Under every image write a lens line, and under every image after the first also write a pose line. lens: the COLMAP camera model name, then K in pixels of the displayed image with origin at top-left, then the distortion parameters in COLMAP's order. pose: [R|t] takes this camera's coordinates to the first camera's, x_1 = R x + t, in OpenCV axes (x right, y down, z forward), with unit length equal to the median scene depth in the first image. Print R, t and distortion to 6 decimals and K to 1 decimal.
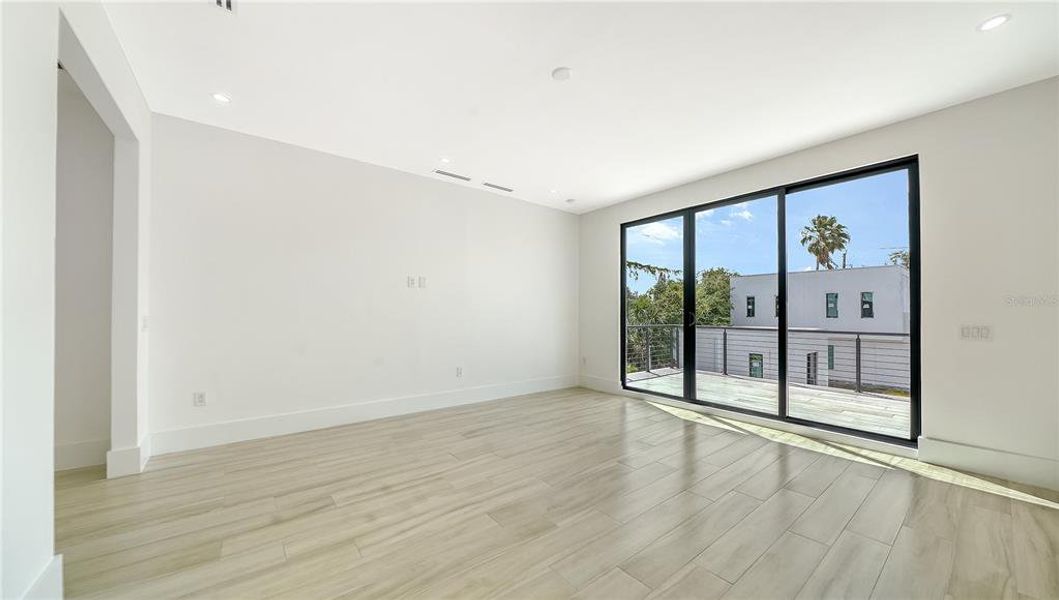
lens RADIAL K [[367.0, 0, 529.5], [0, 367.0, 300.0], [0, 0, 1]] dist [0.000081, 0.000016]
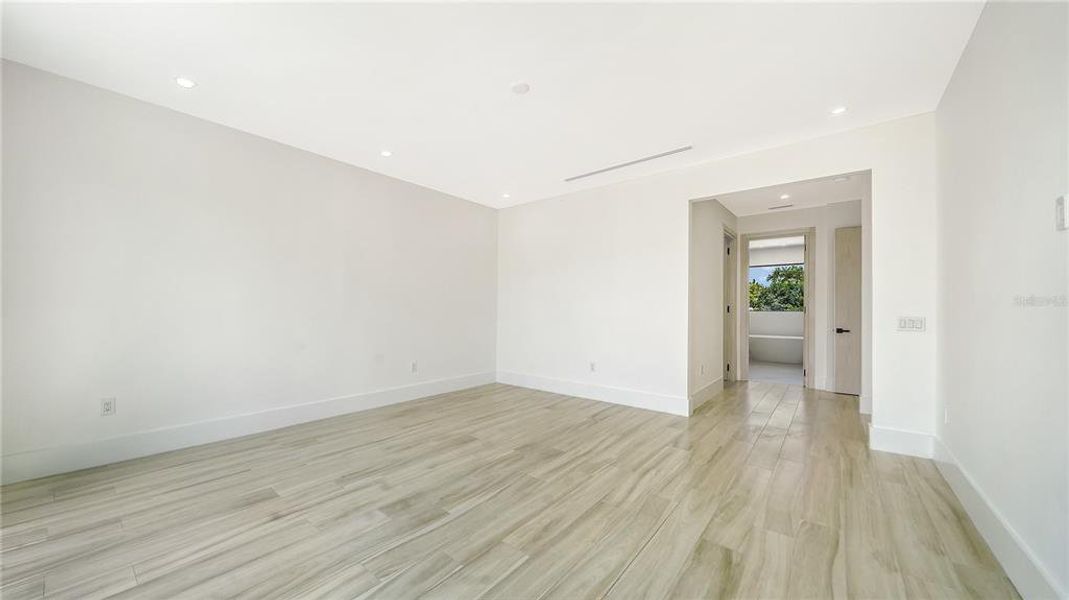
lens RADIAL K [[384.1, 0, 534.5], [0, 384.1, 300.0], [0, 0, 1]] dist [-0.010247, -0.000091]
pose [[-0.971661, -0.017161, -0.235755, 0.168266], [-0.002677, 0.998096, -0.061619, 0.042485], [0.236363, -0.059242, -0.969857, 1.155335]]
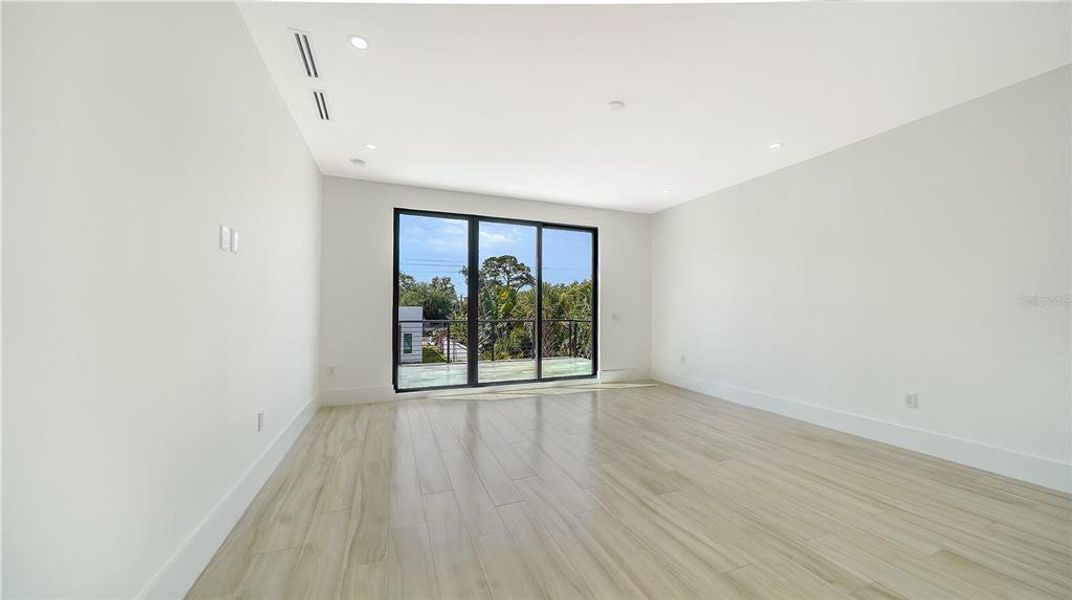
lens RADIAL K [[368.4, 0, 536.0], [0, 368.4, 300.0], [0, 0, 1]] dist [-0.000088, -0.000008]
pose [[0.285953, 0.018127, 0.958072, -0.609225], [-0.037700, 0.999260, -0.007654, 0.010546], [-0.957502, -0.033930, 0.286424, 0.499508]]
